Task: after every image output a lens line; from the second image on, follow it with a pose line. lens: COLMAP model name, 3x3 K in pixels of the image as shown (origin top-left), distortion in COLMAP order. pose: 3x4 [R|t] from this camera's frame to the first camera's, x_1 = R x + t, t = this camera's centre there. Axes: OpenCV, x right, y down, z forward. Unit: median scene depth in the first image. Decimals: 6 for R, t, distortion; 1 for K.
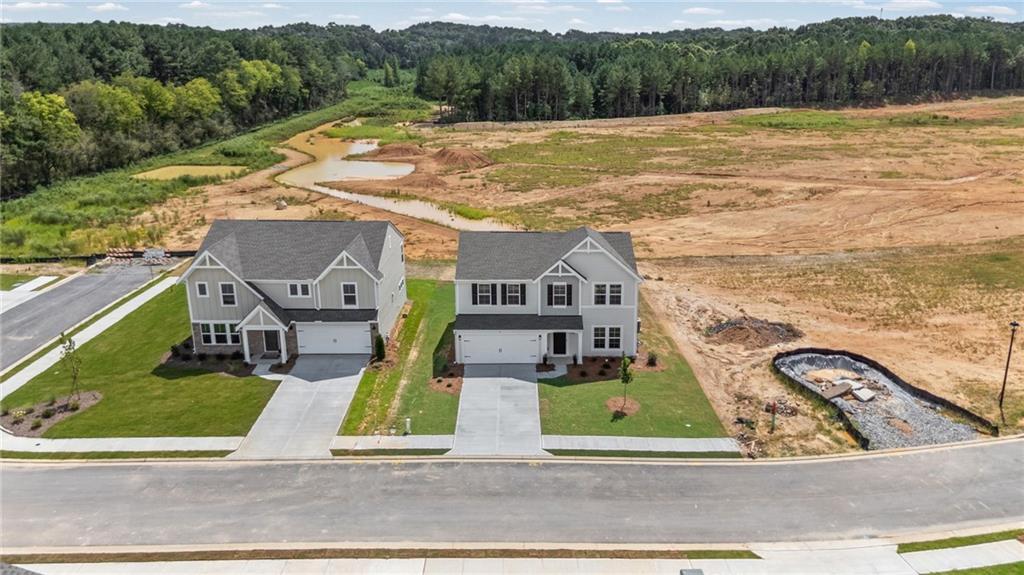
lens RADIAL K [[765.2, 0, 514.2], [0, 765.2, 285.9], [0, 0, 1]] dist [0.039589, -0.019765]
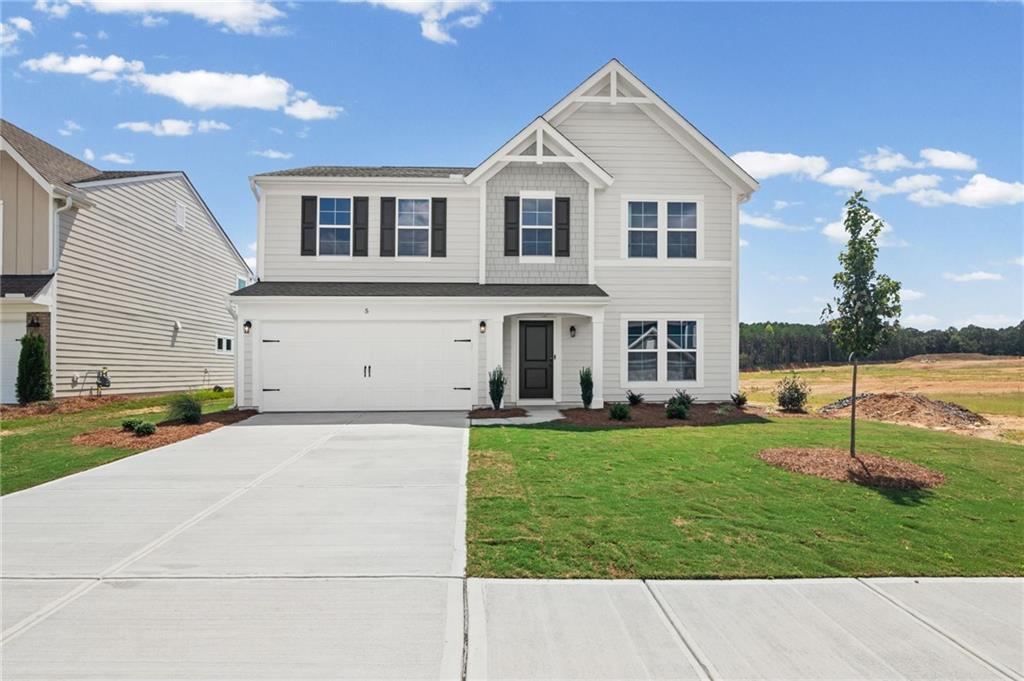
lens RADIAL K [[552.2, 0, 504.4], [0, 552.2, 392.2], [0, 0, 1]] dist [-0.016257, 0.001475]
pose [[0.998382, 0.007489, 0.056375, 0.029171], [0.006925, 0.967902, -0.251233, 0.157227], [-0.056447, 0.251217, 0.966283, 0.759269]]
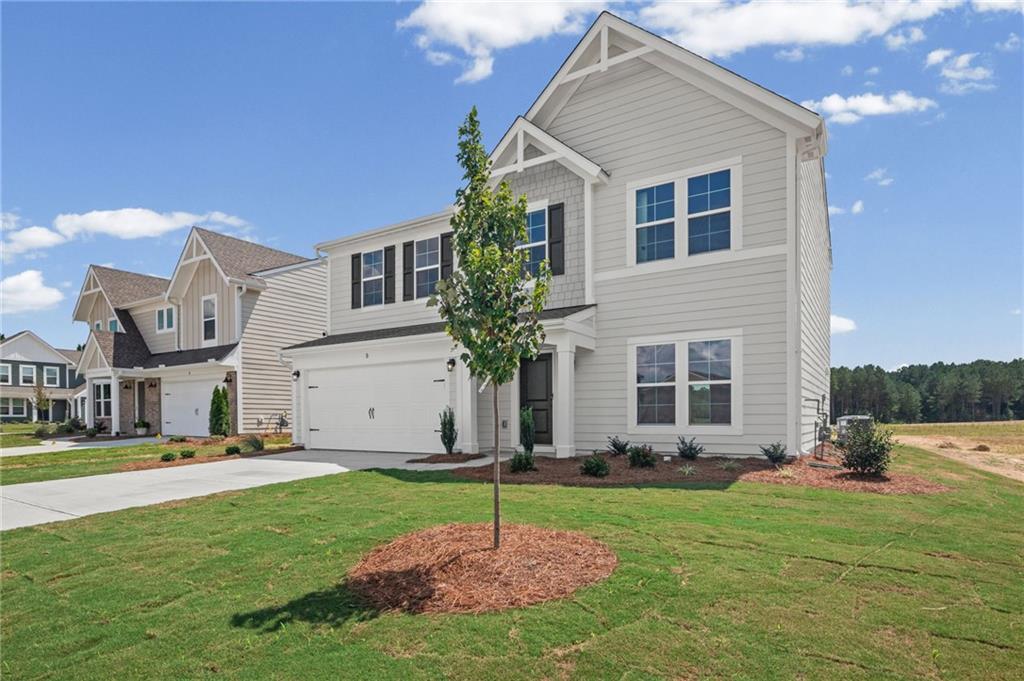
lens RADIAL K [[552.2, 0, 518.7], [0, 552.2, 445.2], [0, 0, 1]] dist [-0.016257, 0.001475]
pose [[0.850045, 0.037246, -0.525391, 0.179529], [-0.160233, 0.968505, -0.190586, 0.137959], [0.501745, 0.246192, 0.829241, 0.824339]]
